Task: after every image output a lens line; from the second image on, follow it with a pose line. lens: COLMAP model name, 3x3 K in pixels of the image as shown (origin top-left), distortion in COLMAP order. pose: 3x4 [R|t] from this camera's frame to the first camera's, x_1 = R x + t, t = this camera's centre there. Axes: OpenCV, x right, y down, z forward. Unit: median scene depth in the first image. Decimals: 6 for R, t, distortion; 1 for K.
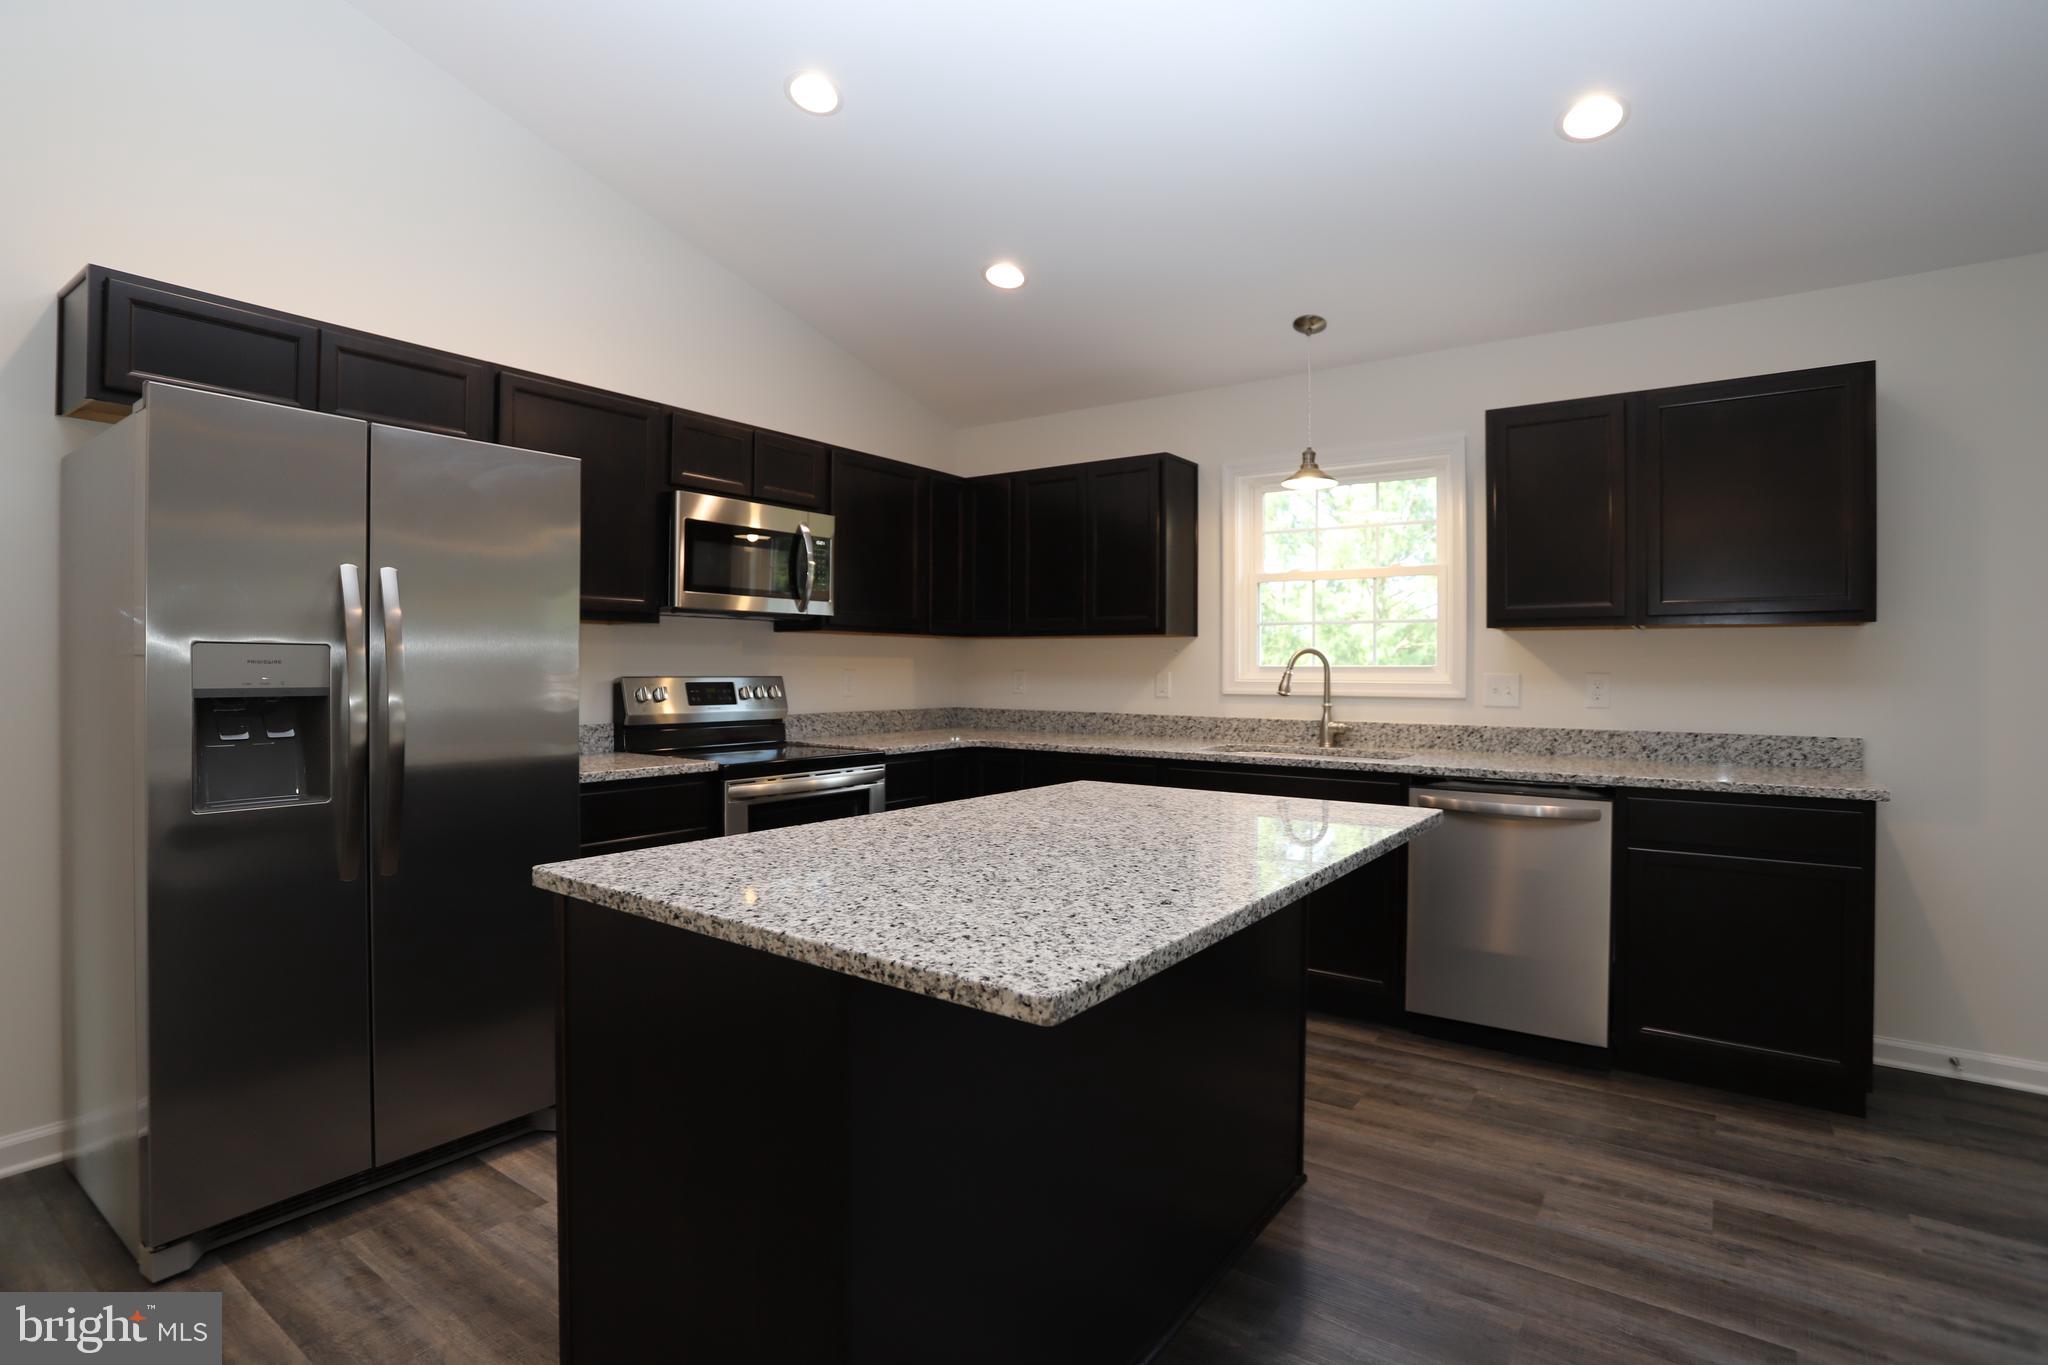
lens RADIAL K [[998.3, 0, 1011.8], [0, 998.3, 673.4], [0, 0, 1]] dist [-0.067061, 0.025915]
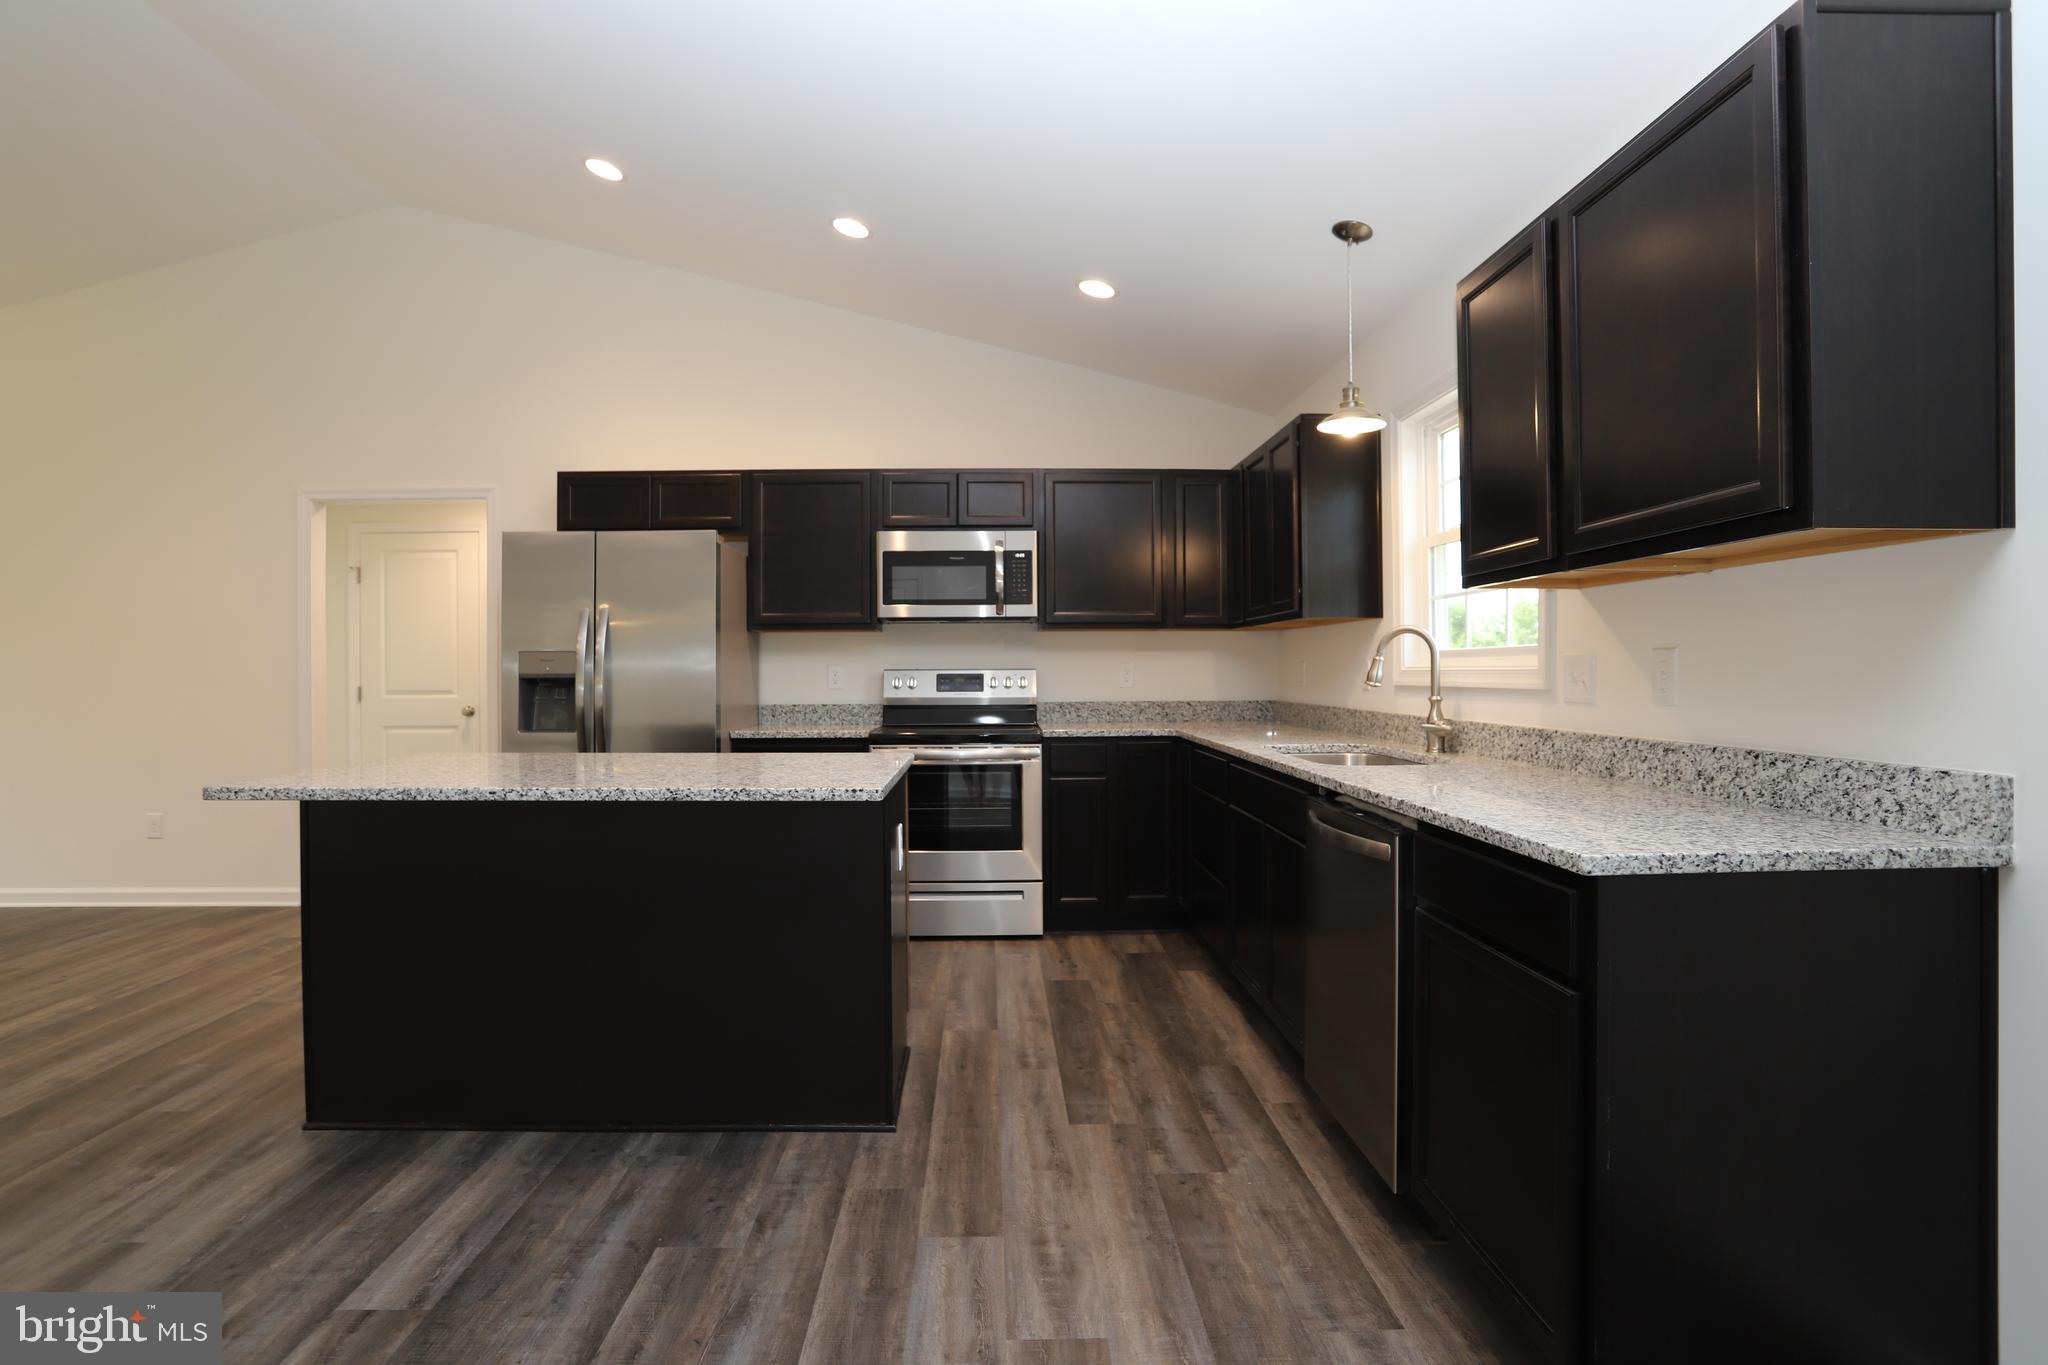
lens RADIAL K [[998.3, 0, 1011.8], [0, 998.3, 673.4], [0, 0, 1]] dist [-0.067061, 0.025915]
pose [[0.606907, -0.006252, -0.794749, 0.848023], [0.003382, 0.999980, -0.005284, 0.017464], [0.794766, 0.000519, 0.606916, 0.309834]]
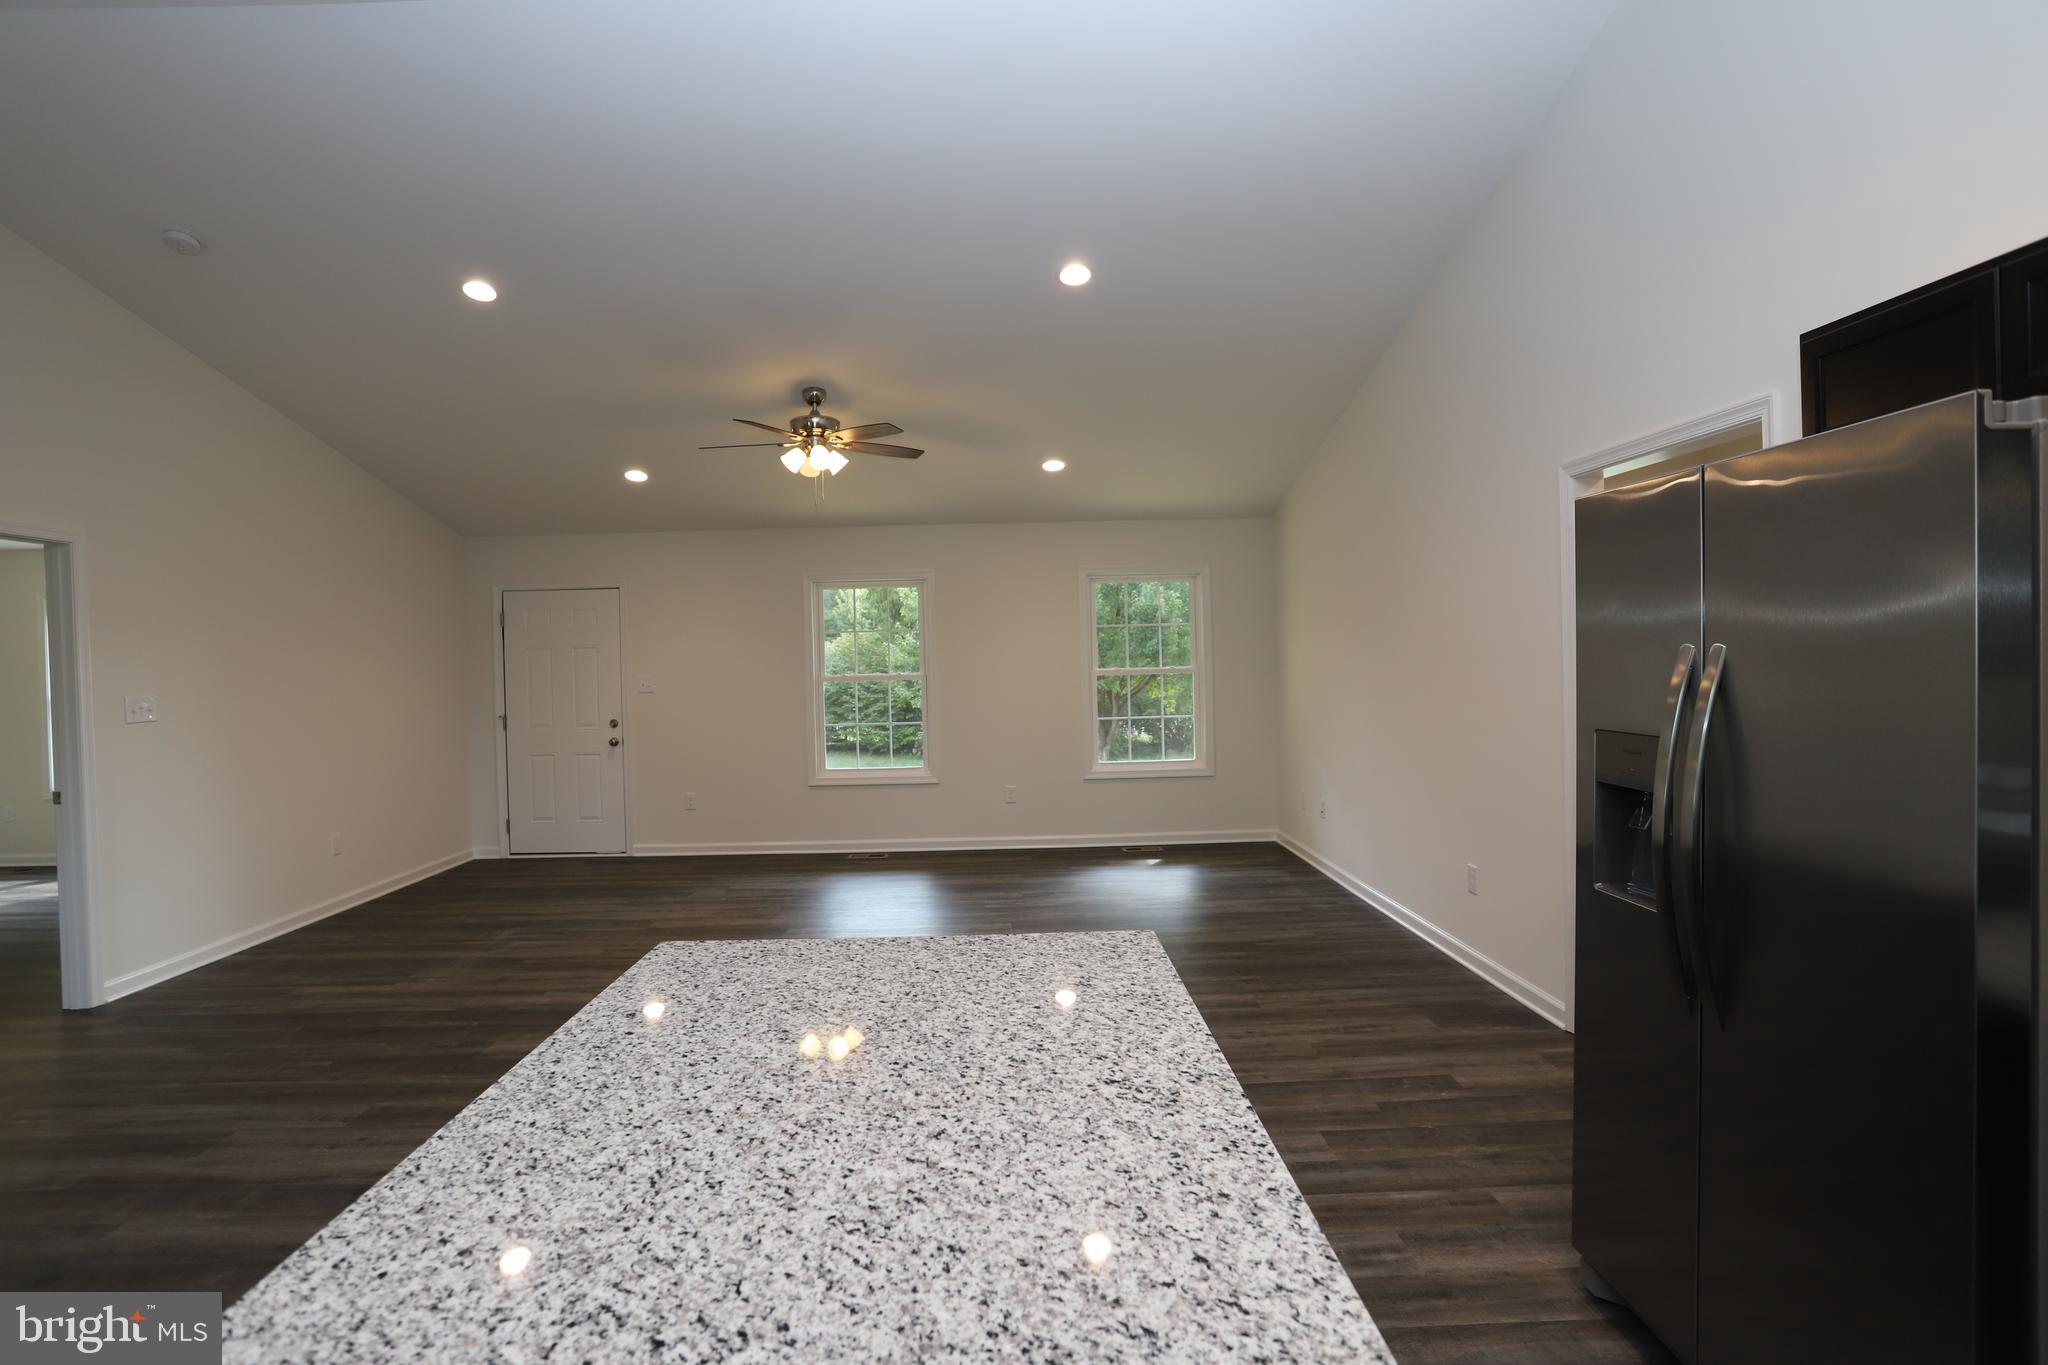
lens RADIAL K [[998.3, 0, 1011.8], [0, 998.3, 673.4], [0, 0, 1]] dist [-0.067061, 0.025915]
pose [[-0.801025, 0.021415, -0.598247, 0.180165], [0.014617, 0.999762, 0.016217, -0.066477], [0.598452, 0.004246, -0.801148, 0.836142]]
